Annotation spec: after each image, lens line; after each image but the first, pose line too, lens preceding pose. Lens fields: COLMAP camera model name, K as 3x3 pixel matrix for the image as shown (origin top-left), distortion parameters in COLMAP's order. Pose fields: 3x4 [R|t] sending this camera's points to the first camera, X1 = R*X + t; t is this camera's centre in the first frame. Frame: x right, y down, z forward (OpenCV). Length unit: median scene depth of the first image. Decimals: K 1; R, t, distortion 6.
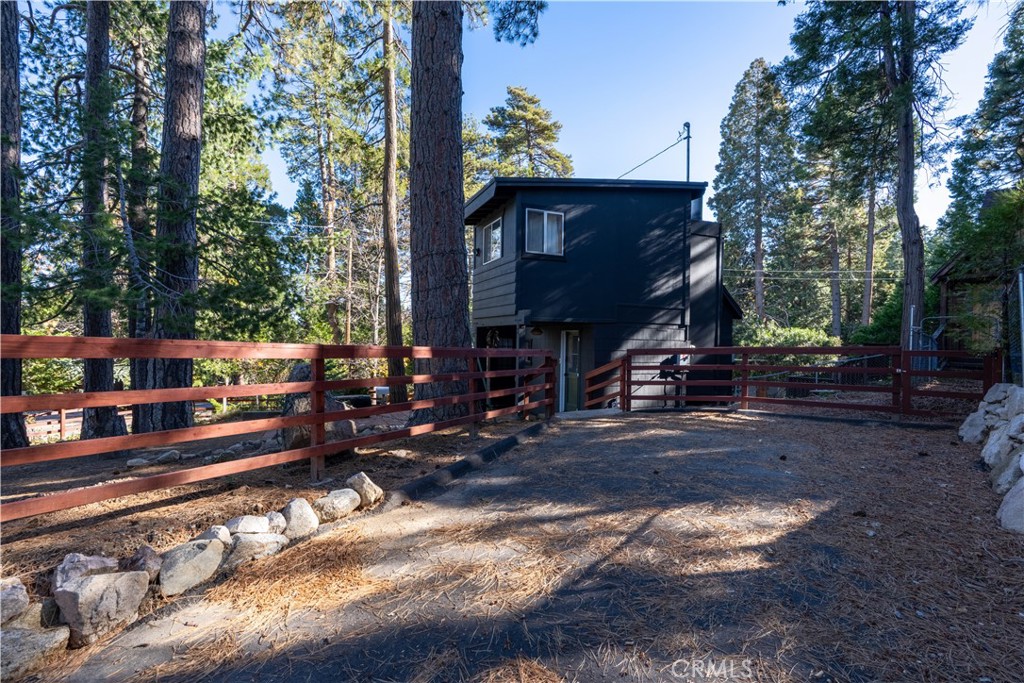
lens RADIAL K [[453.5, 0, 512.0], [0, 453.5, 341.5], [0, 0, 1]] dist [-0.001928, -0.000102]
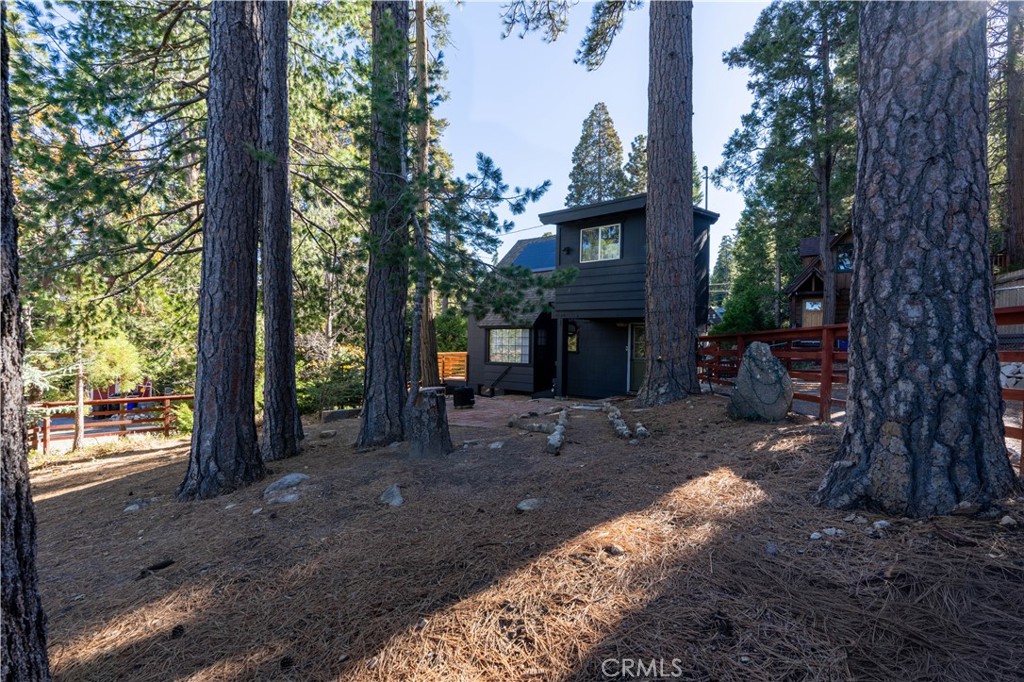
lens RADIAL K [[453.5, 0, 512.0], [0, 453.5, 341.0], [0, 0, 1]] dist [-0.001928, -0.000102]
pose [[0.893842, 0.003254, 0.448371, -0.199368], [-0.005113, 0.999983, 0.002936, 0.006335], [-0.448353, -0.004917, 0.893843, 0.025816]]
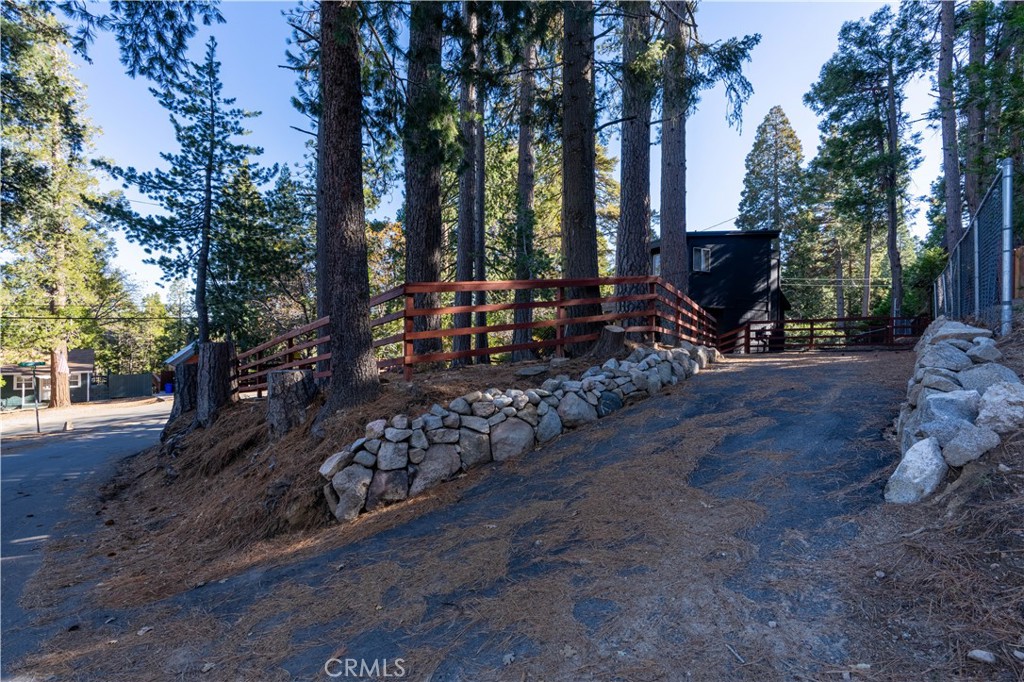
lens RADIAL K [[453.5, 0, 512.0], [0, 453.5, 341.0], [0, 0, 1]] dist [-0.001928, -0.000102]
pose [[0.999963, 0.003312, 0.007976, -0.175876], [-0.003202, 0.999899, -0.013829, 0.031344], [-0.008021, 0.013803, 0.999873, -0.208143]]
